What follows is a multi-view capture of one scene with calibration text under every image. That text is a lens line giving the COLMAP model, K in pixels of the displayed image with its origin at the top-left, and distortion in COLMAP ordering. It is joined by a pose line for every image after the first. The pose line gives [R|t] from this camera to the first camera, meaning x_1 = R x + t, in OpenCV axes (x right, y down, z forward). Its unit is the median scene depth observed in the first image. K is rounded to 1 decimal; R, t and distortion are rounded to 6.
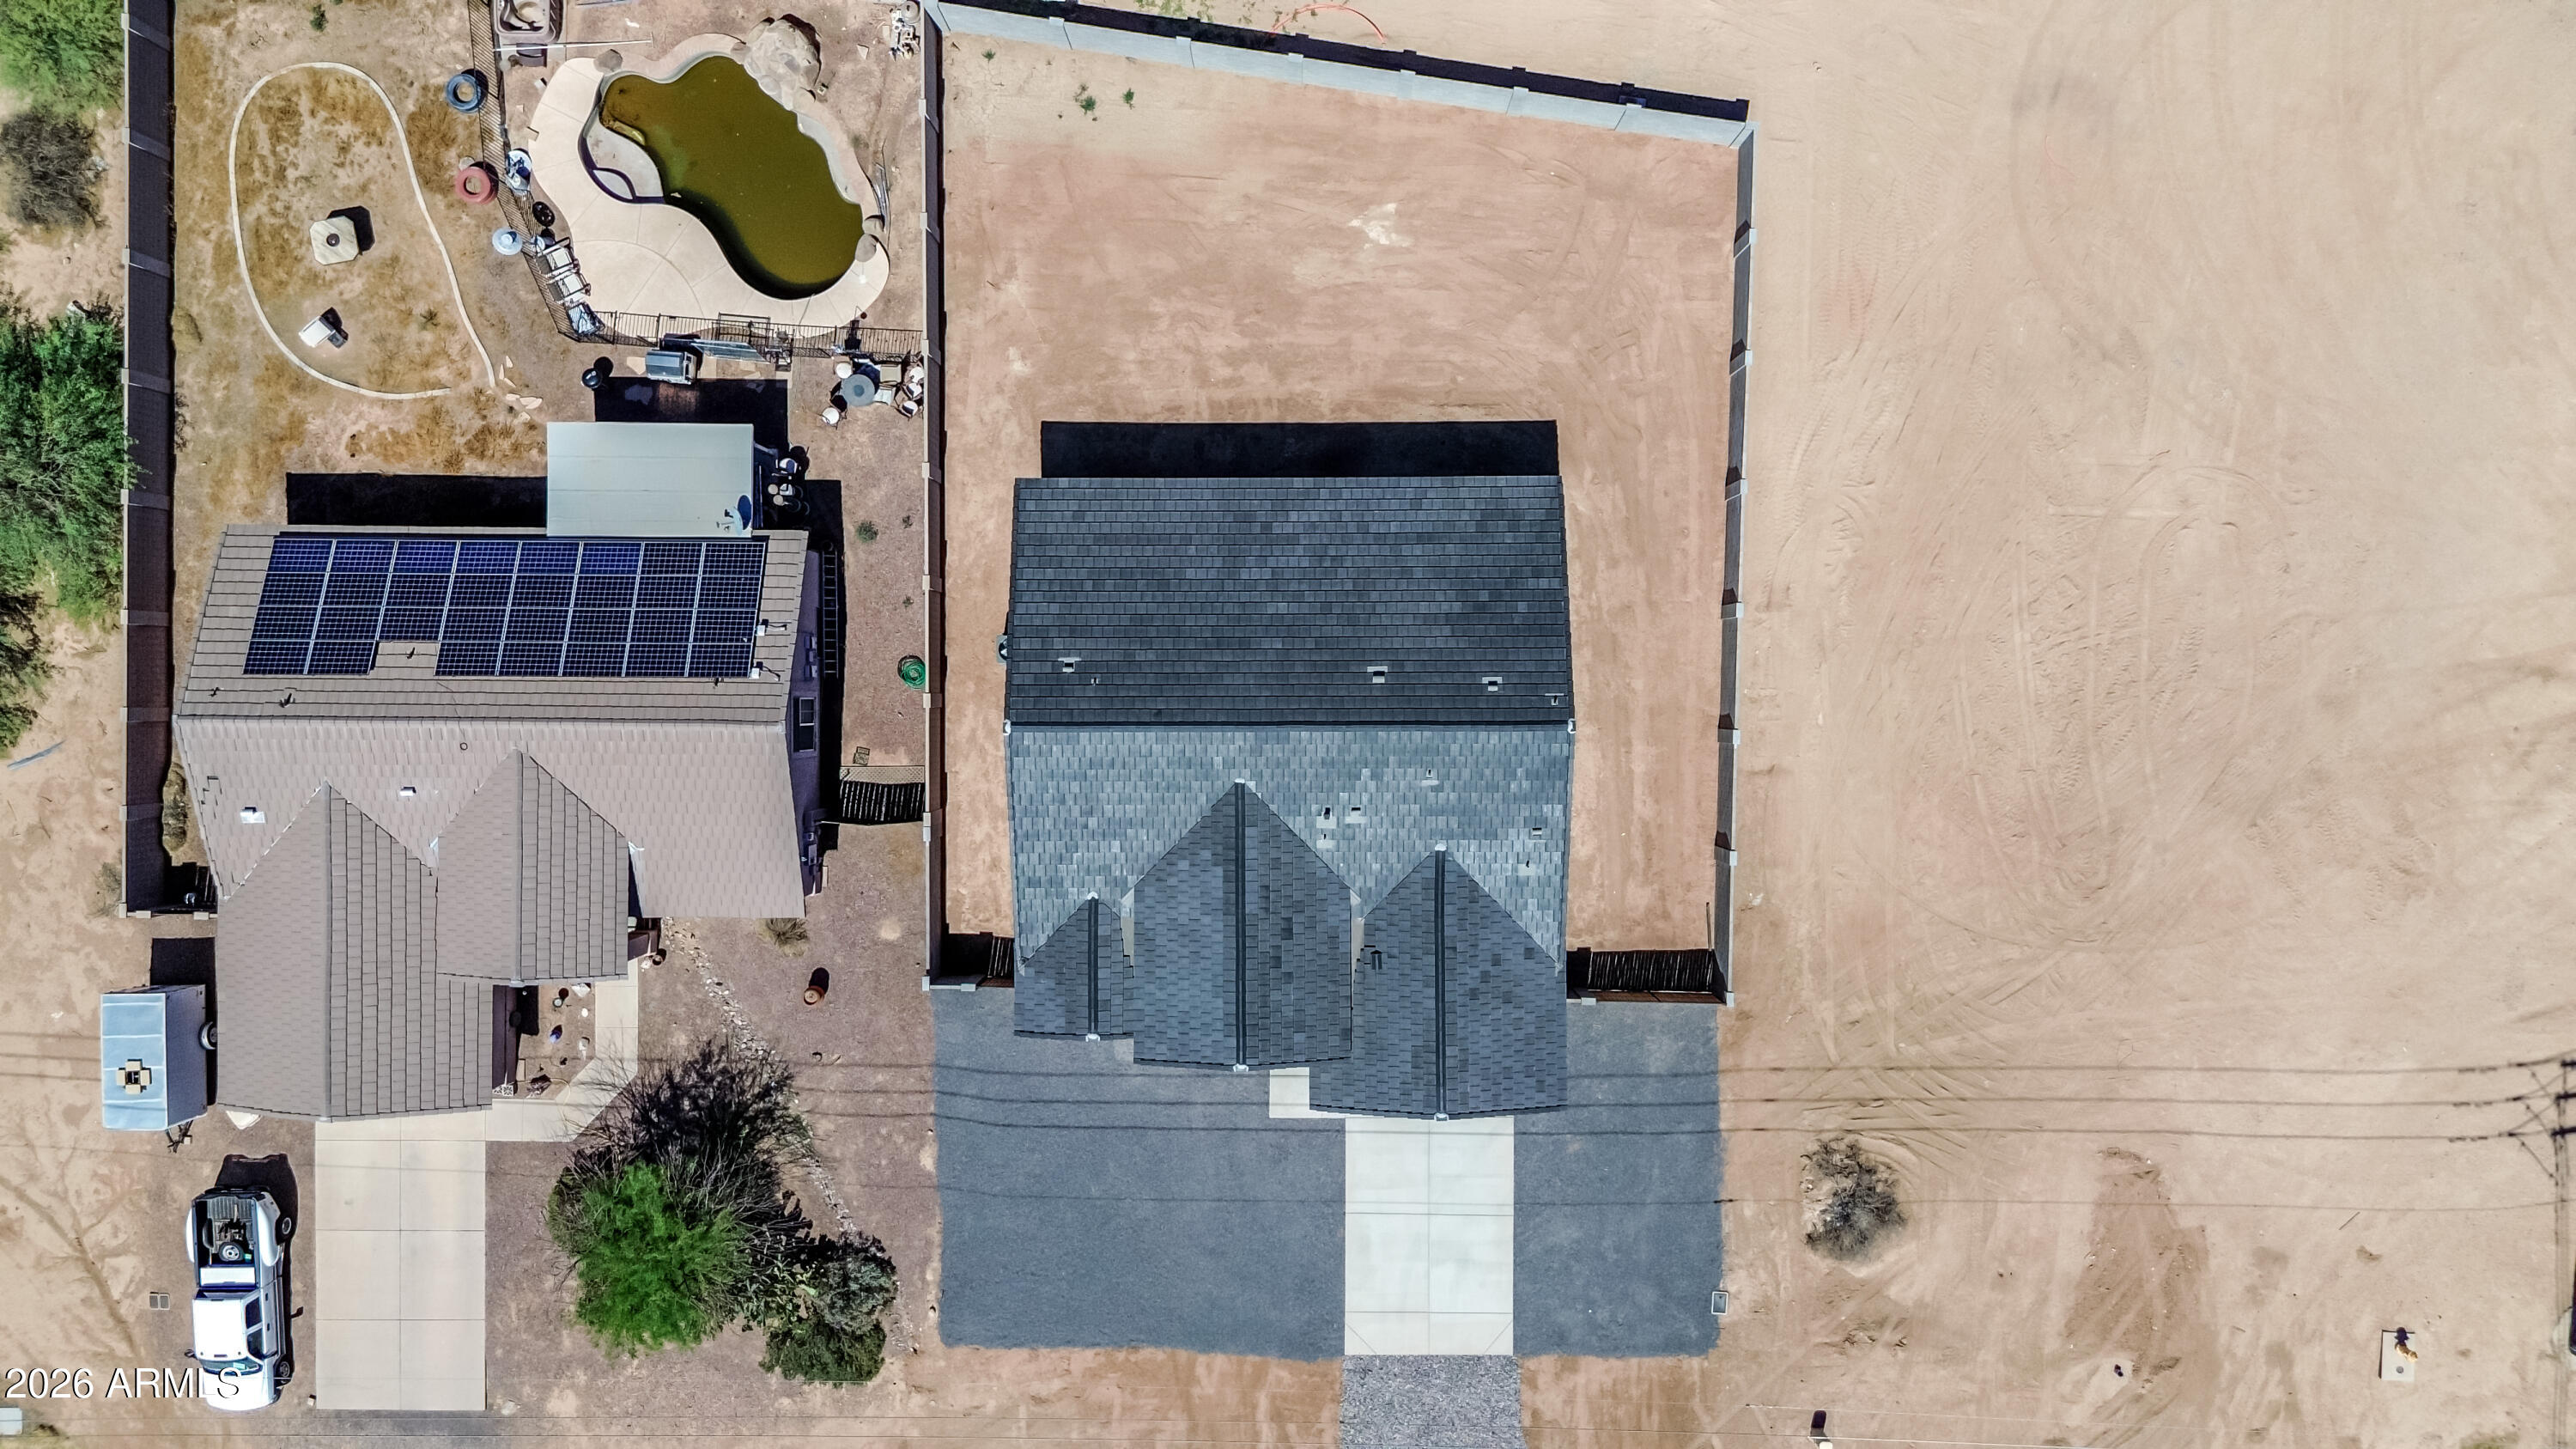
lens RADIAL K [[1828.0, 0, 1281.1], [0, 1828.0, 730.5], [0, 0, 1]] dist [0.066708, -0.059910]
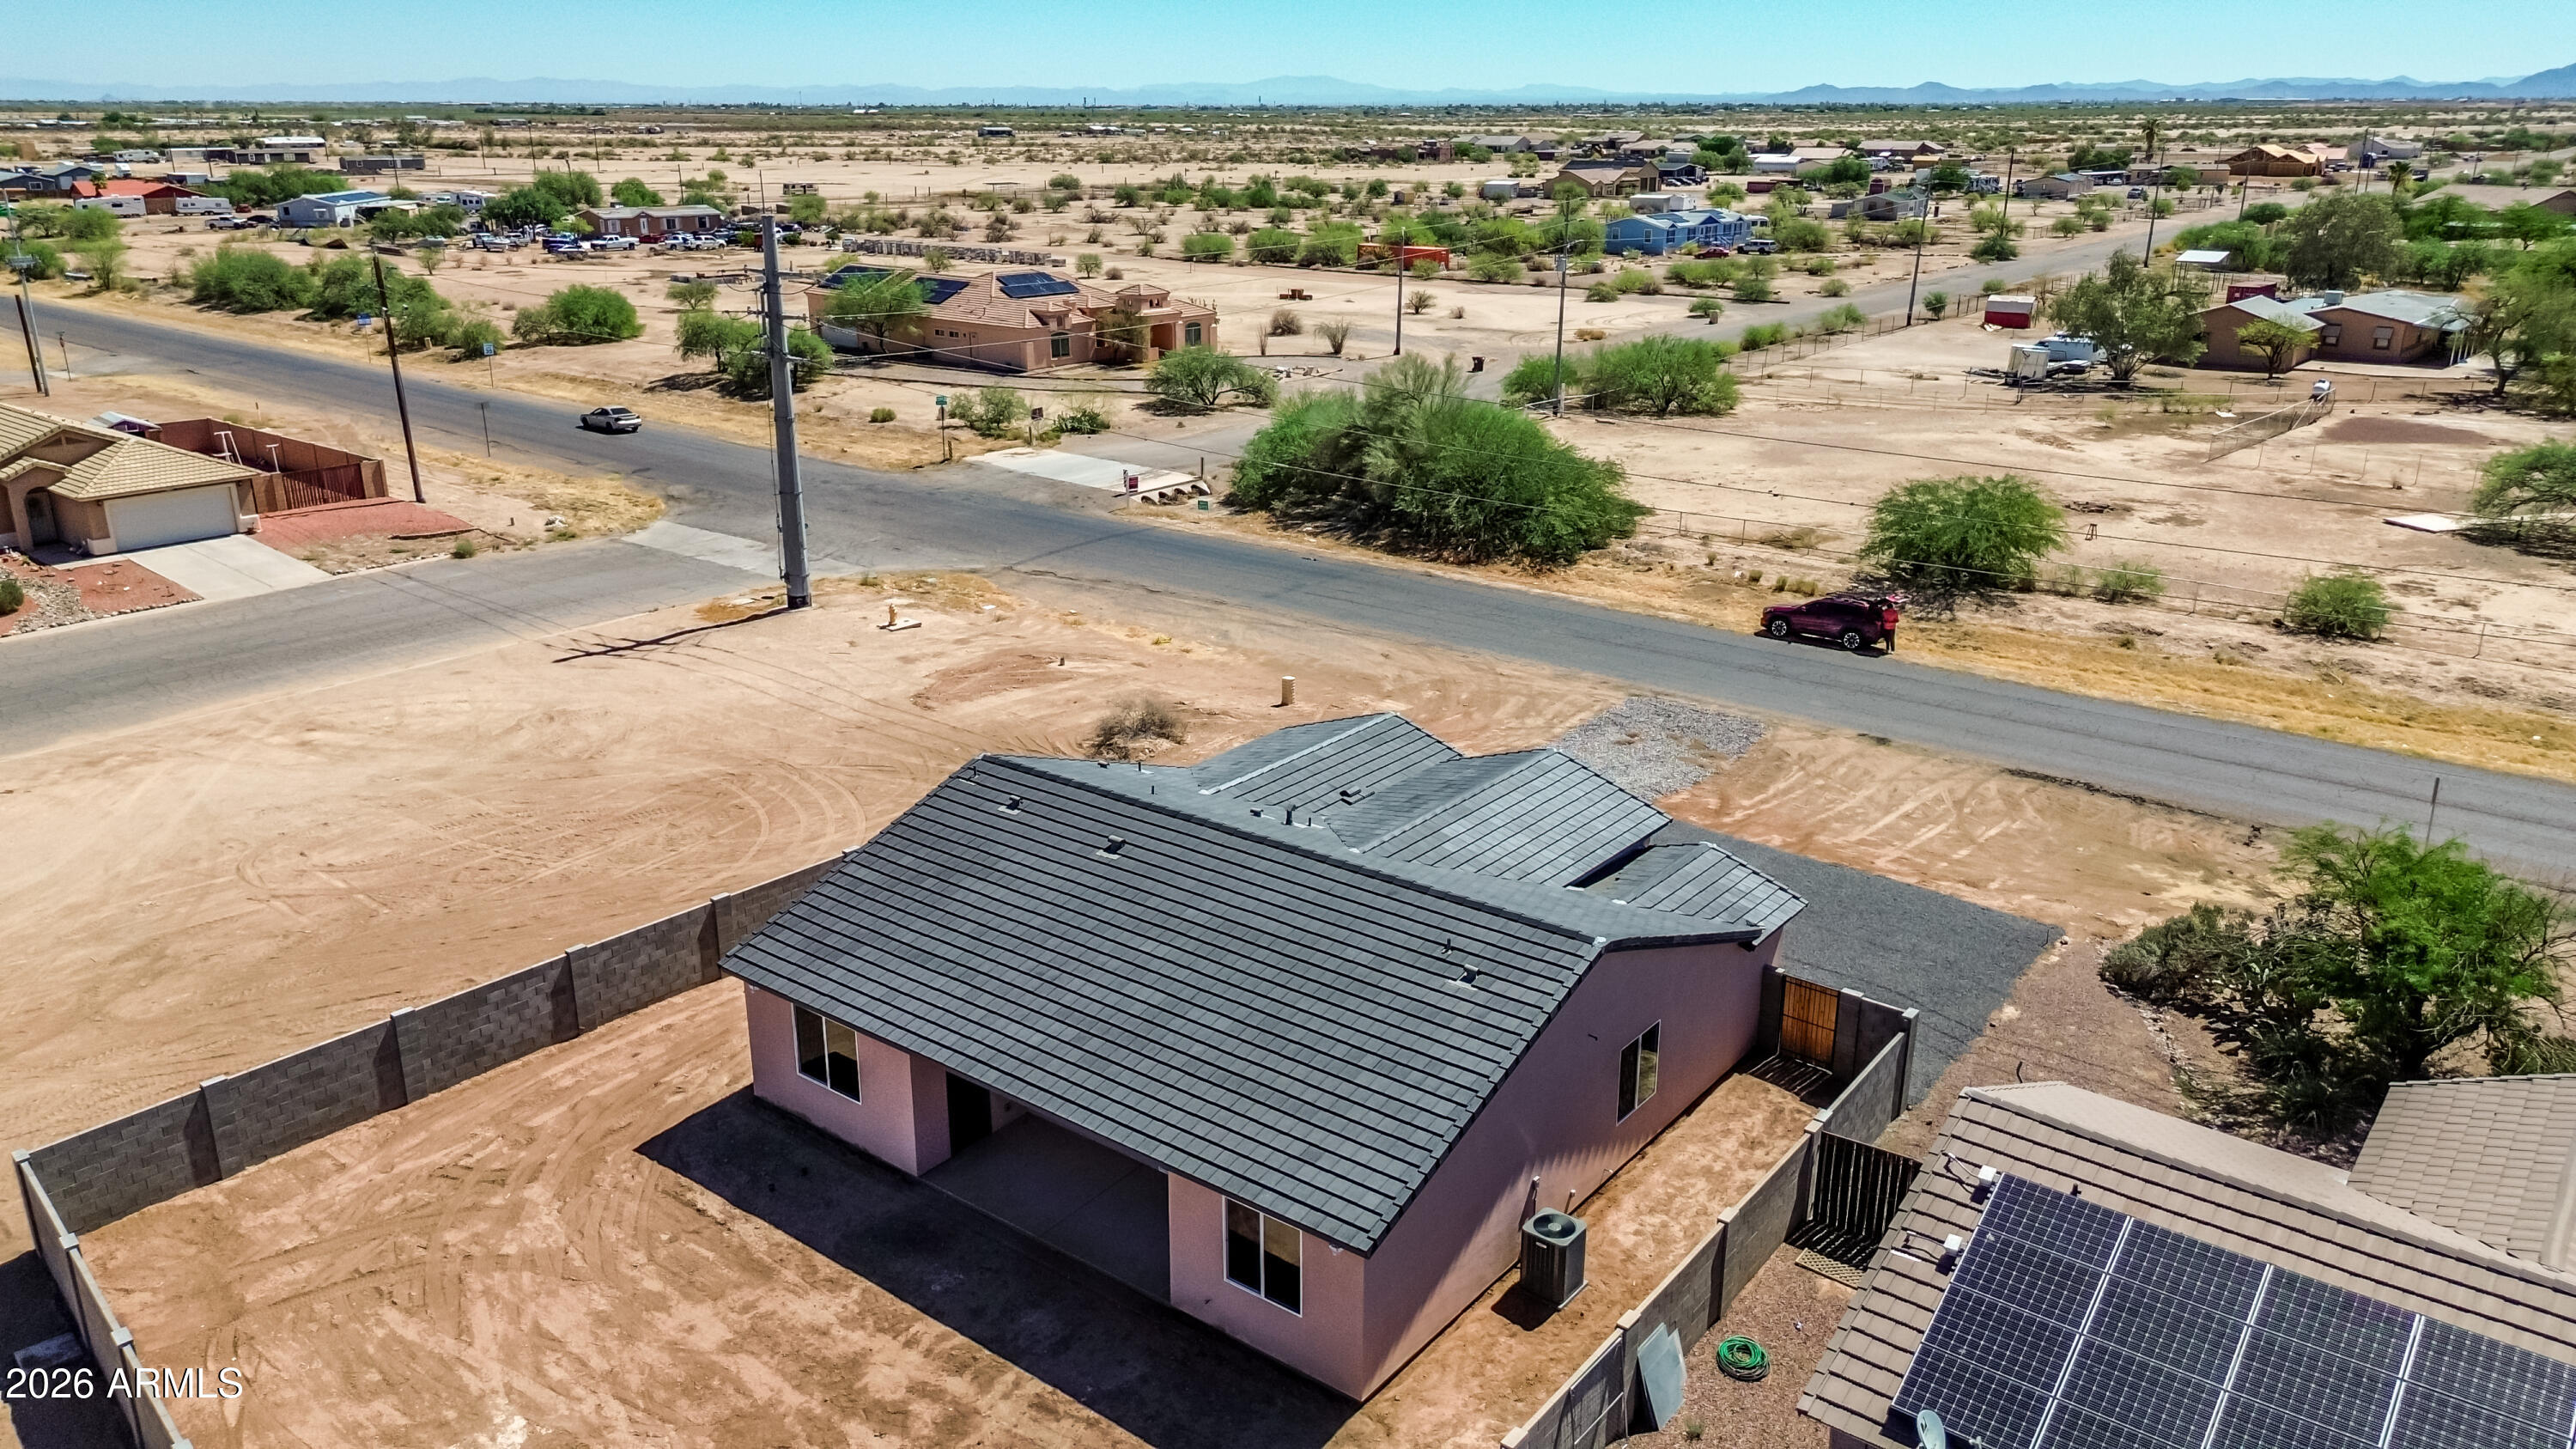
lens RADIAL K [[1831.0, 0, 1291.9], [0, 1831.0, 719.4], [0, 0, 1]] dist [0.070638, -0.079428]
pose [[-0.788804, -0.188293, 0.585093, -0.380528], [0.614575, -0.255891, 0.746202, -0.469855], [0.009215, 0.948191, 0.317568, 0.652831]]
